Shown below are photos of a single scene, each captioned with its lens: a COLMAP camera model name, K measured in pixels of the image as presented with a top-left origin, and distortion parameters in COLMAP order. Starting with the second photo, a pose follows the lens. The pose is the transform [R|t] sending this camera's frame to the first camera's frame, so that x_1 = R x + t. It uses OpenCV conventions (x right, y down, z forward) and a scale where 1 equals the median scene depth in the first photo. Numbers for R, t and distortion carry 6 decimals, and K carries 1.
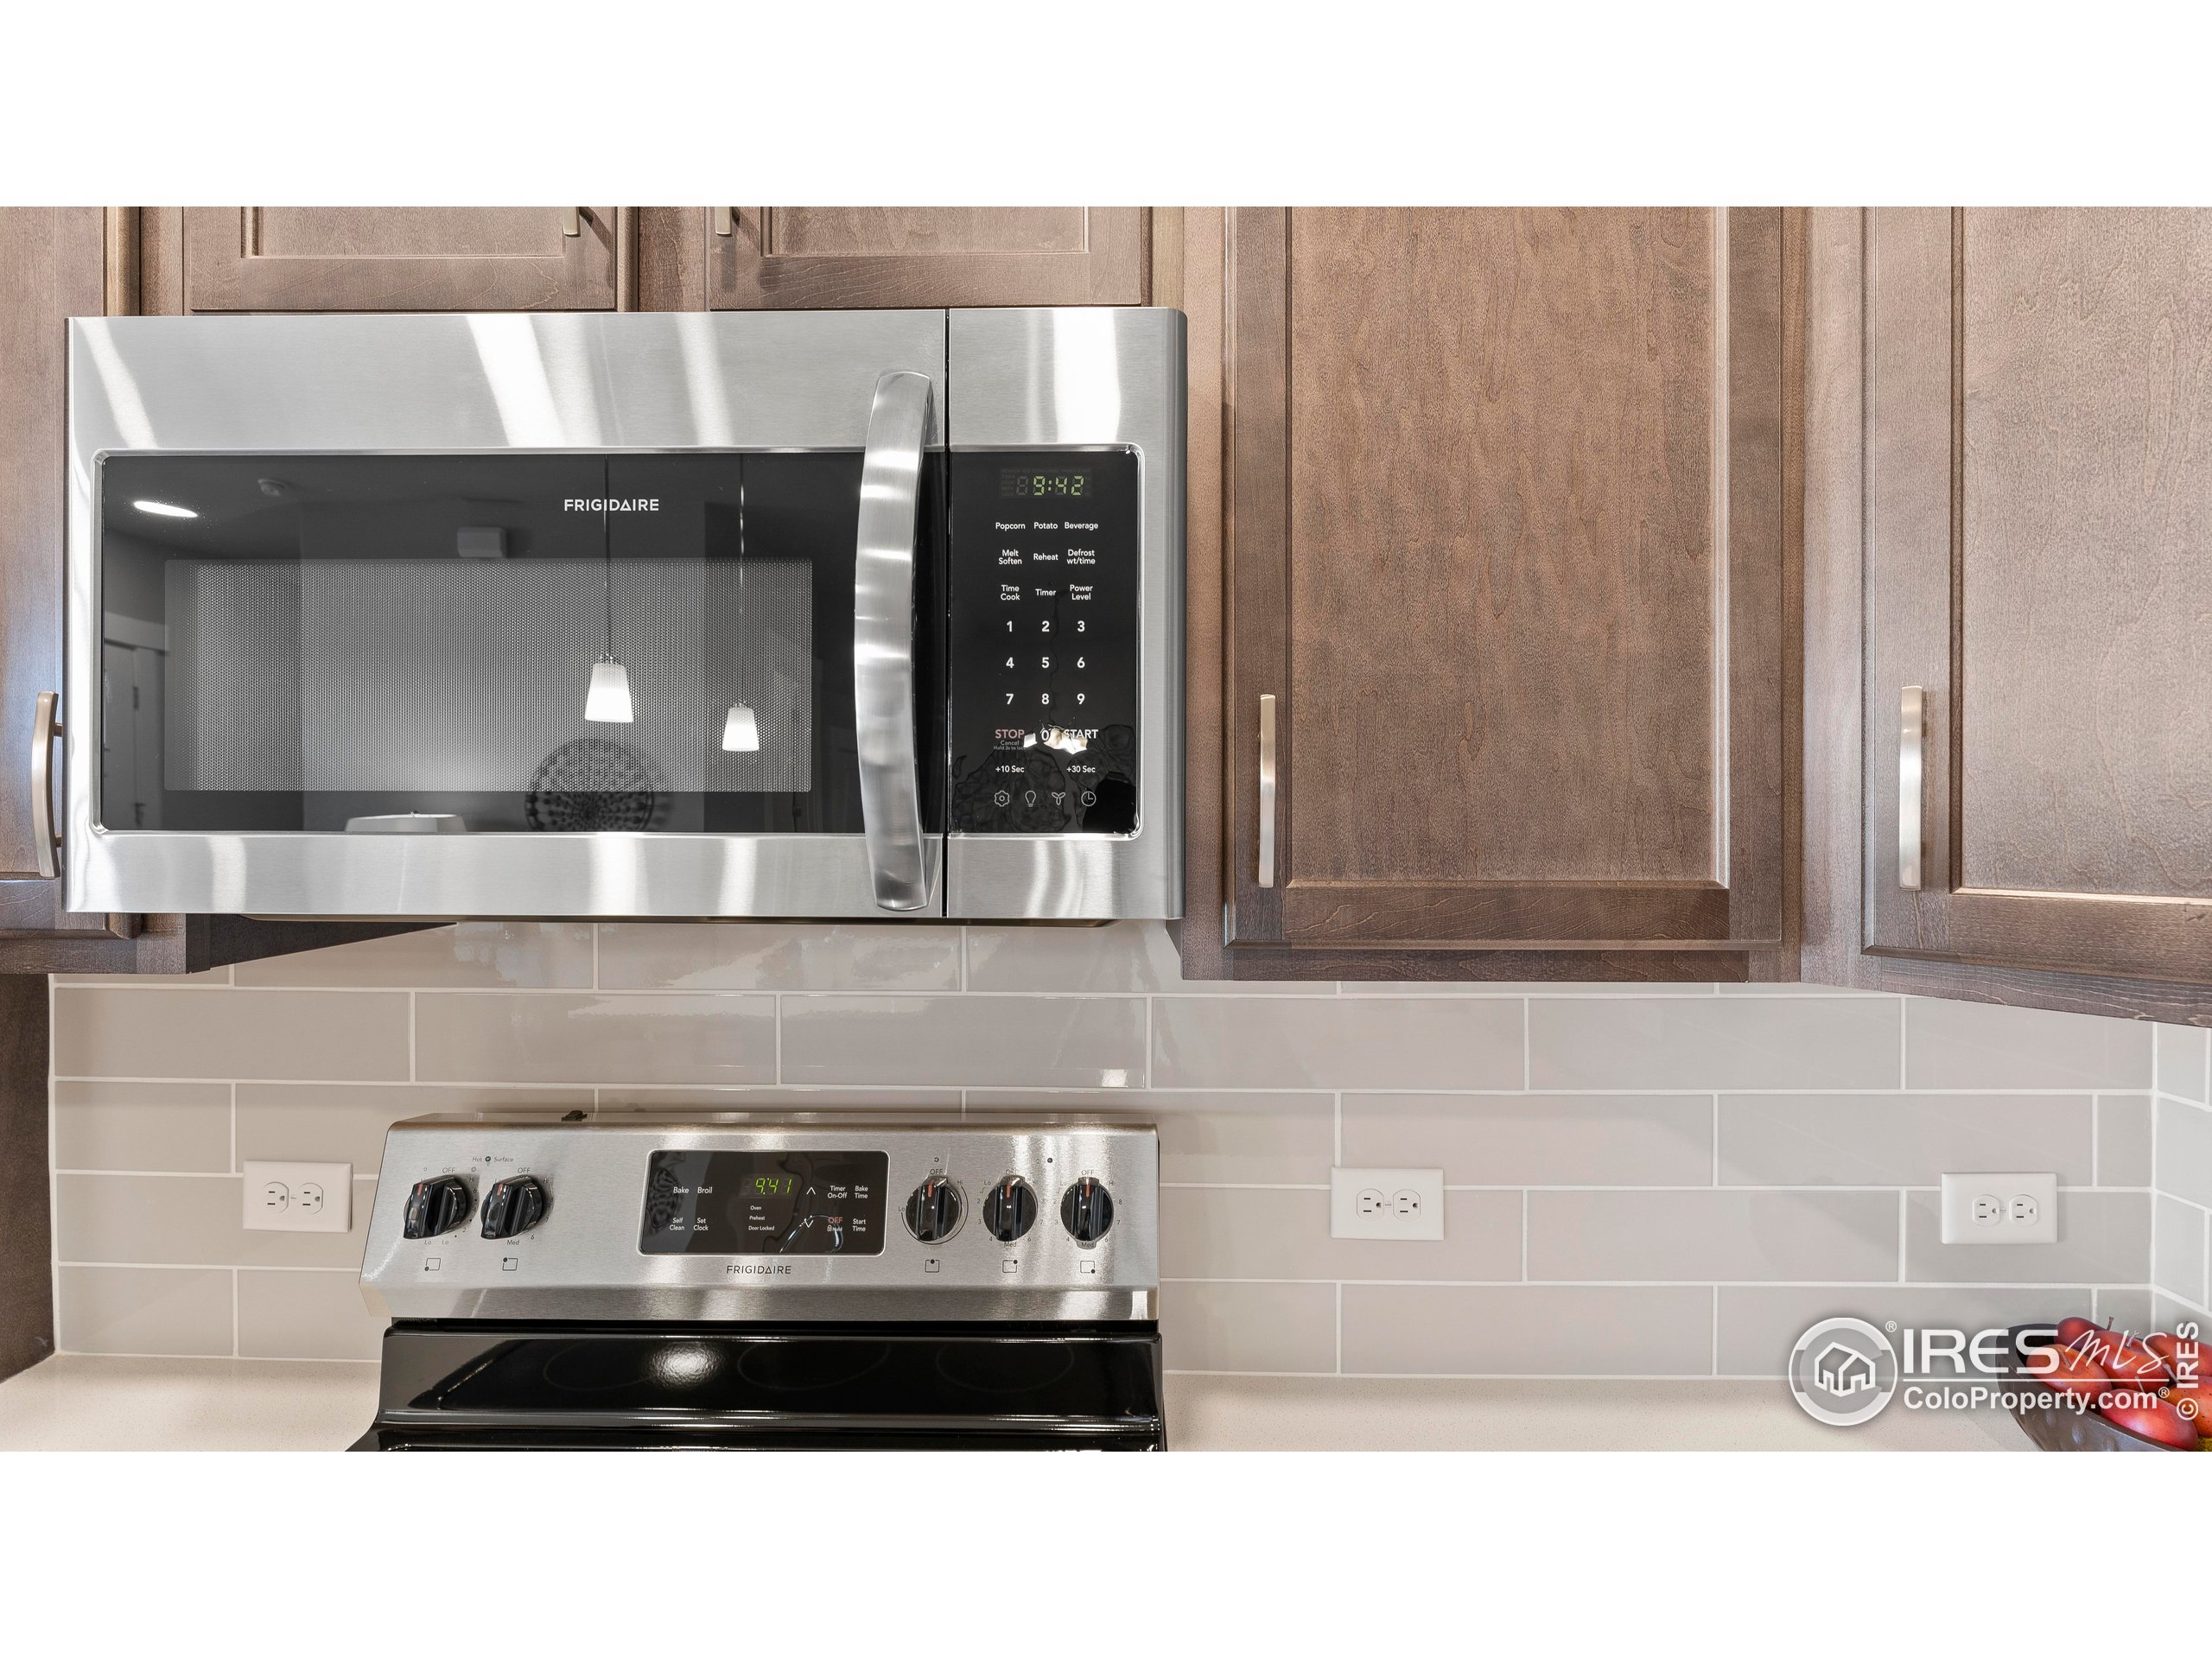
lens RADIAL K [[905.0, 0, 1095.0], [0, 905.0, 839.6], [0, 0, 1]] dist [0.001311, -0.000460]
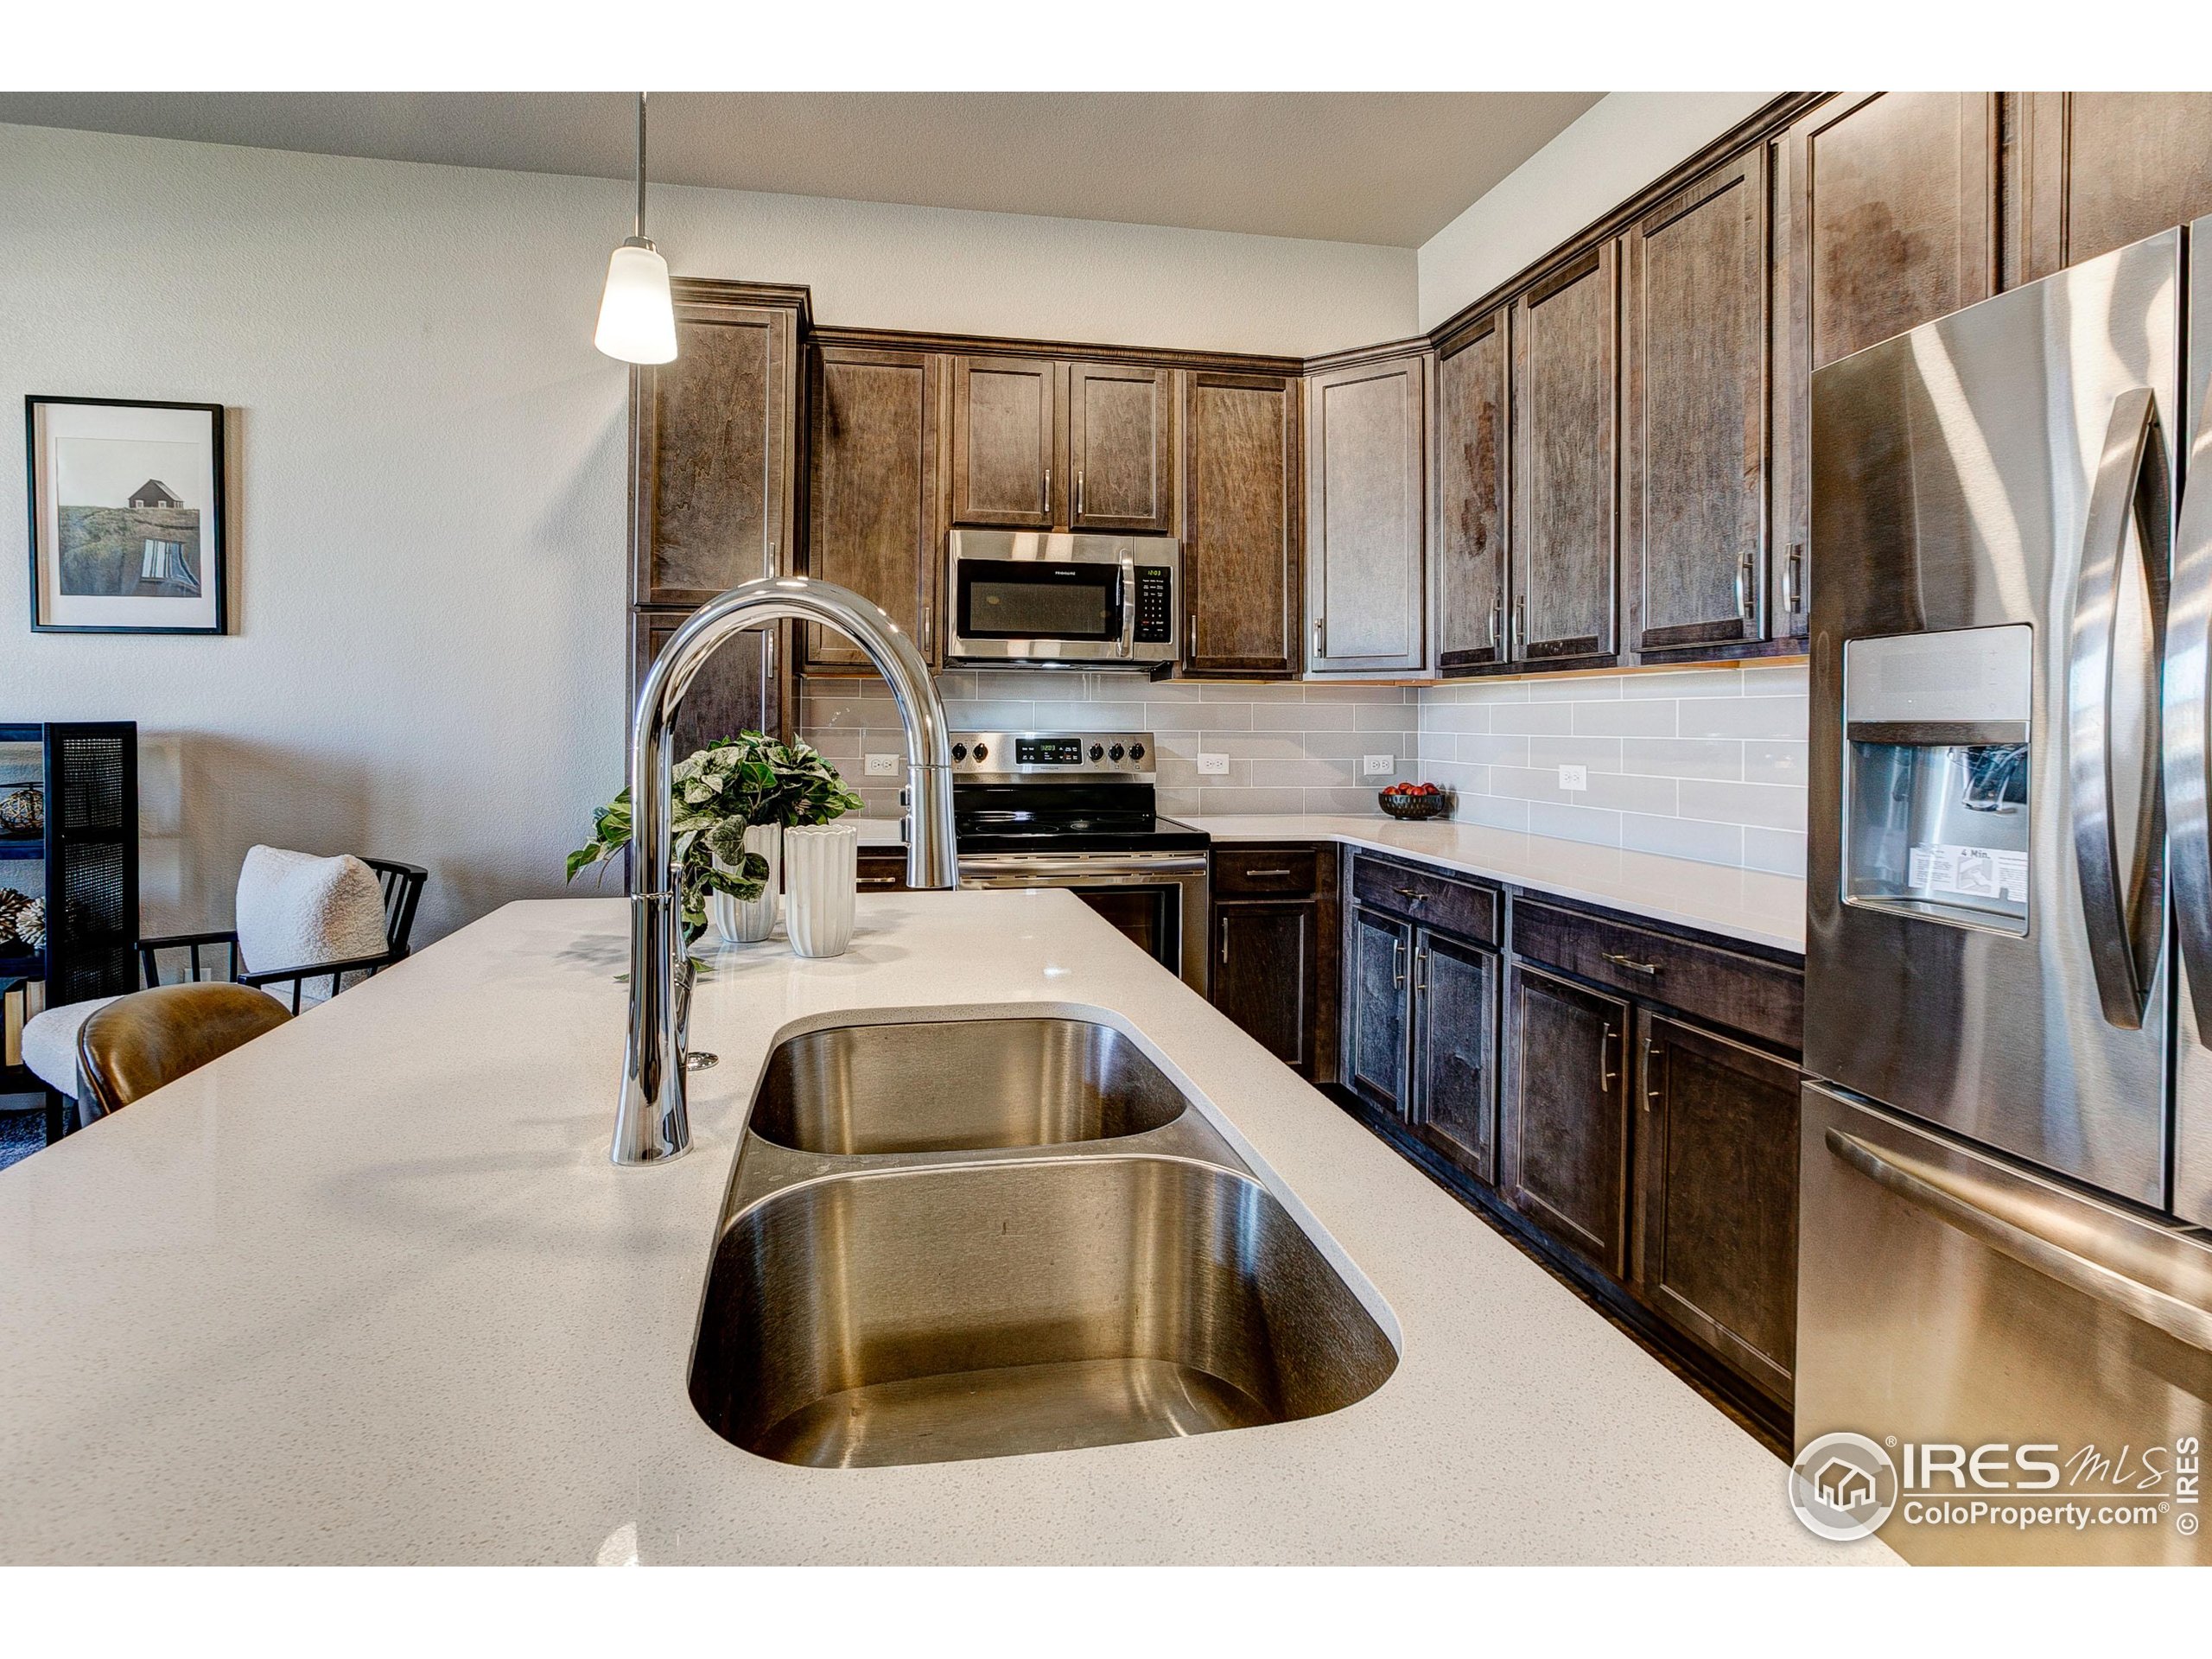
lens RADIAL K [[1059.5, 0, 1041.2], [0, 1059.5, 724.2], [0, 0, 1]] dist [-0.012902, 0.005390]
pose [[0.981321, 0.007075, 0.192249, -1.554547], [-0.003198, 0.999785, -0.020470, 0.491277], [-0.192353, 0.019473, 0.981133, -4.009432]]
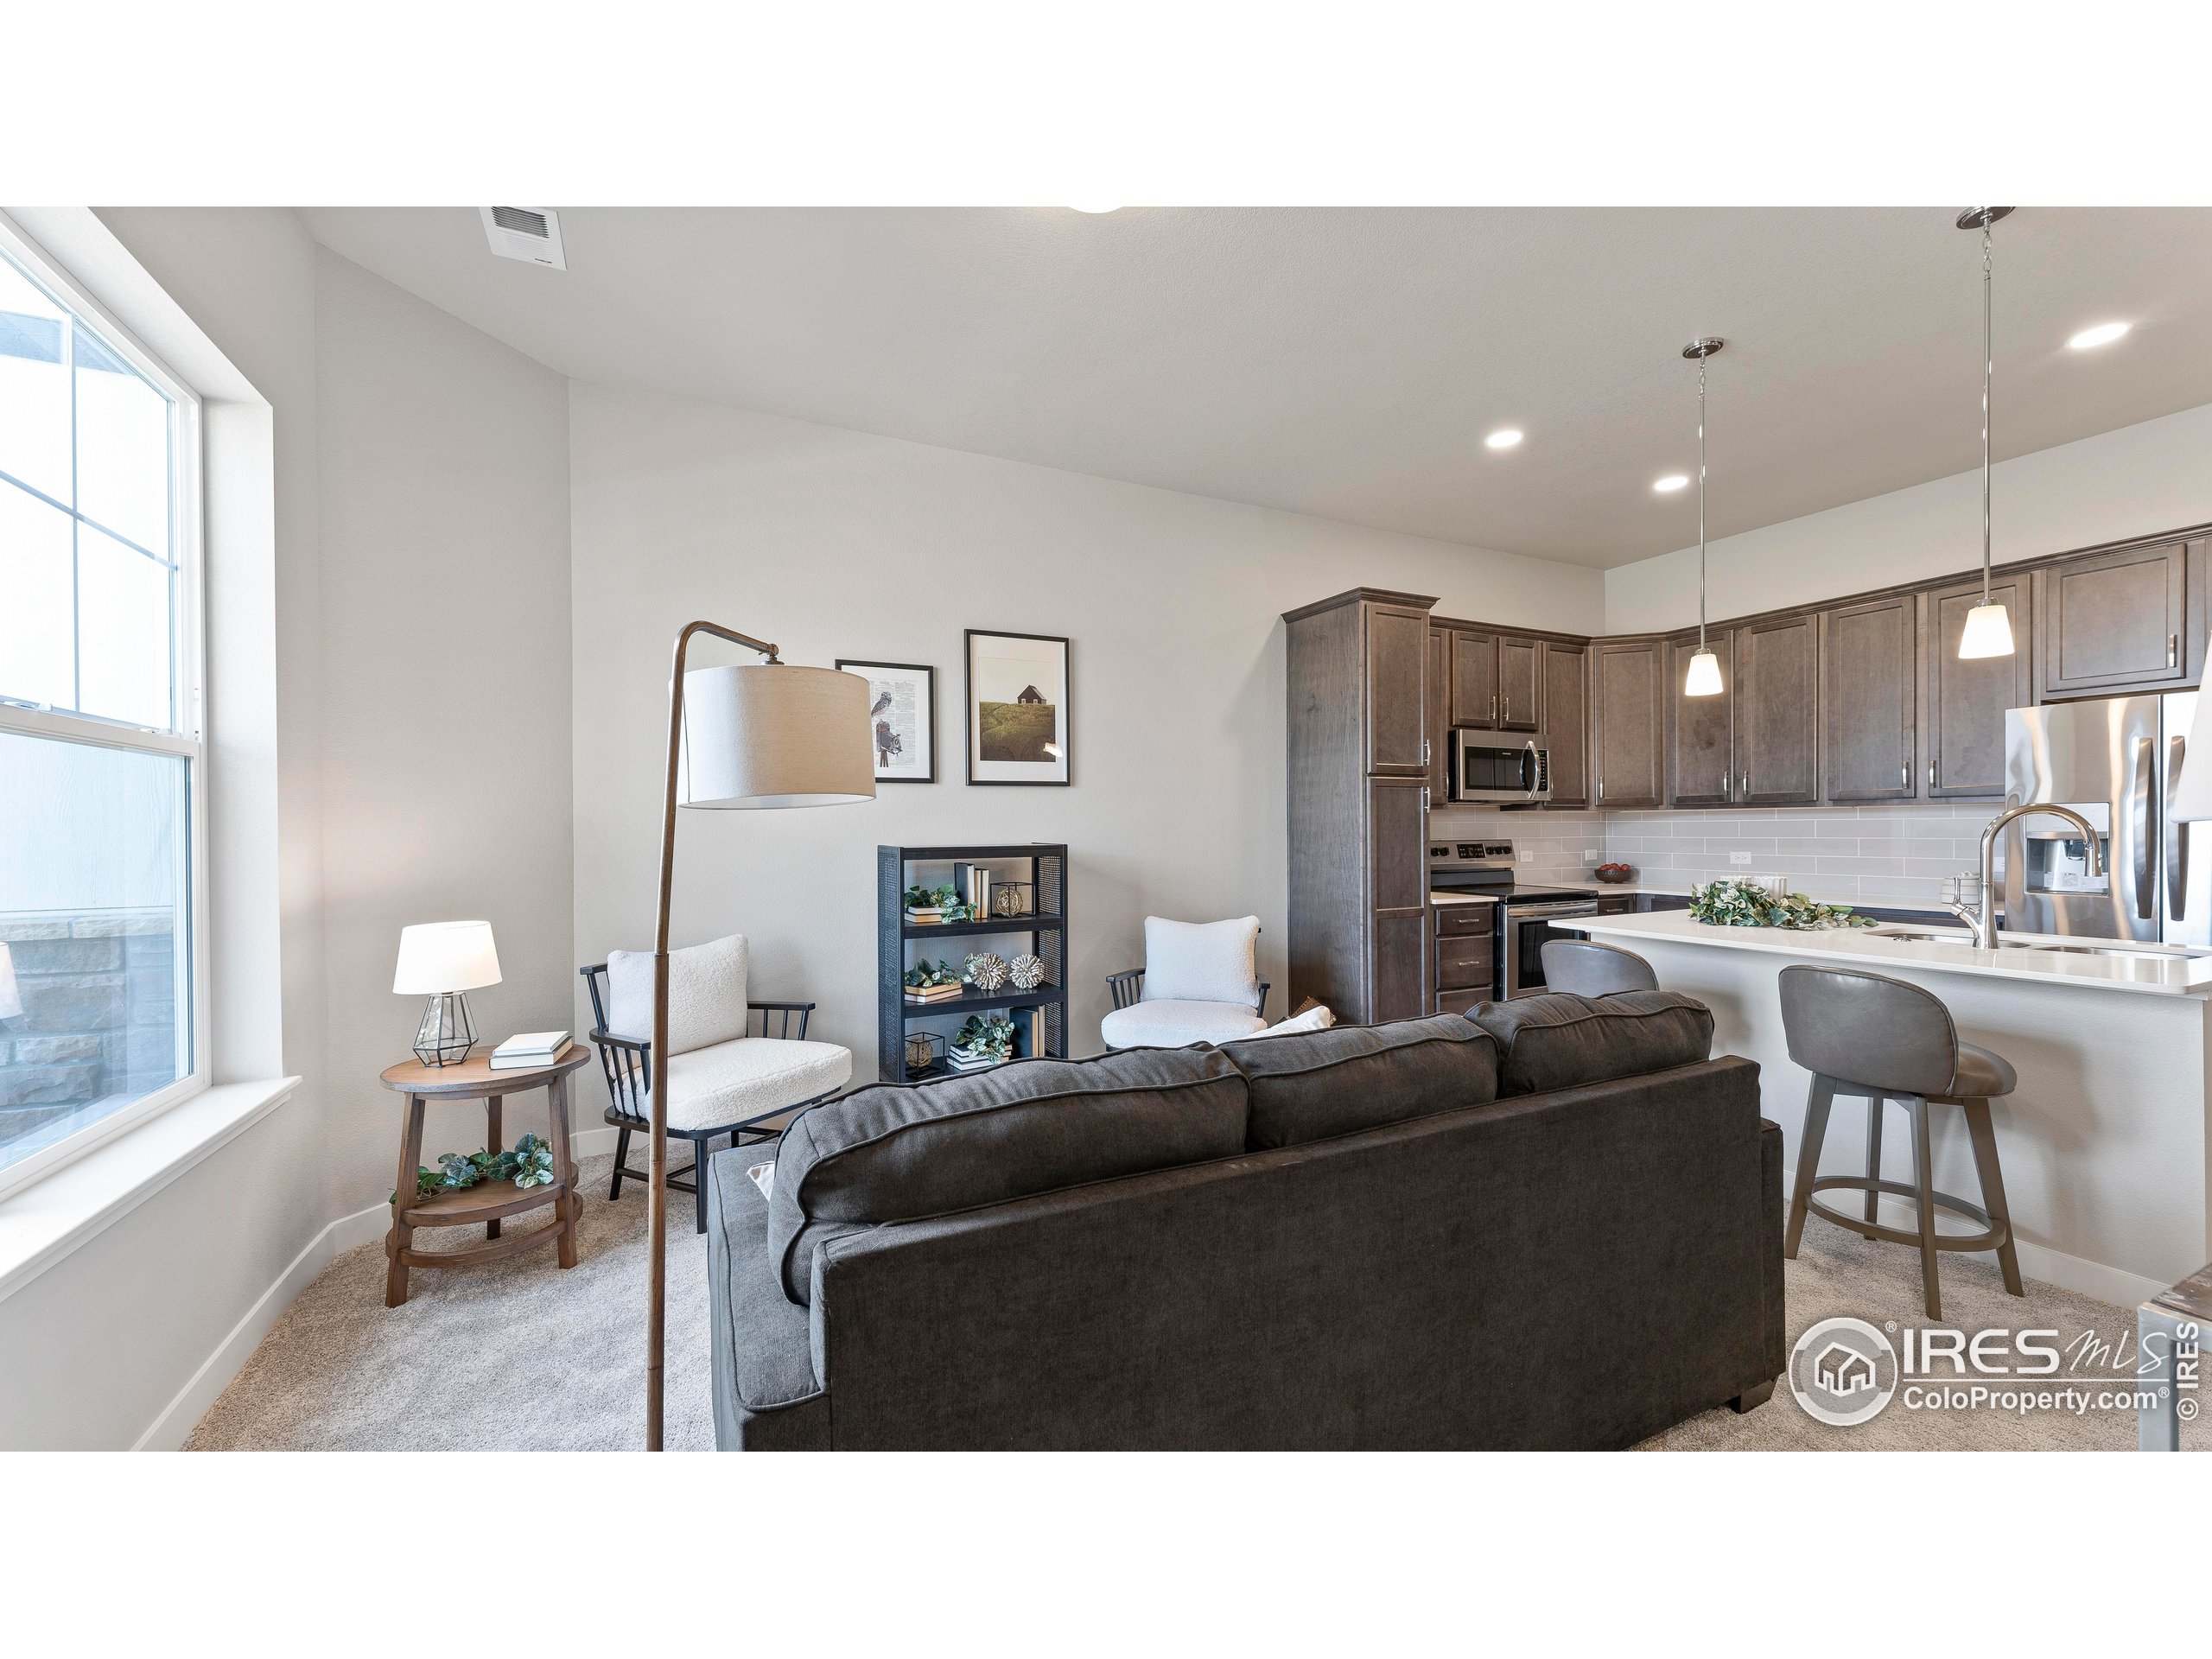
lens RADIAL K [[905.0, 0, 1134.9], [0, 905.0, 844.0], [0, 0, 1]] dist [0.001311, -0.000460]
pose [[0.877000, -0.013309, 0.480306, -7.107916], [0.017382, 0.999841, -0.004035, 0.436808], [-0.480176, 0.011887, 0.877092, -4.441323]]
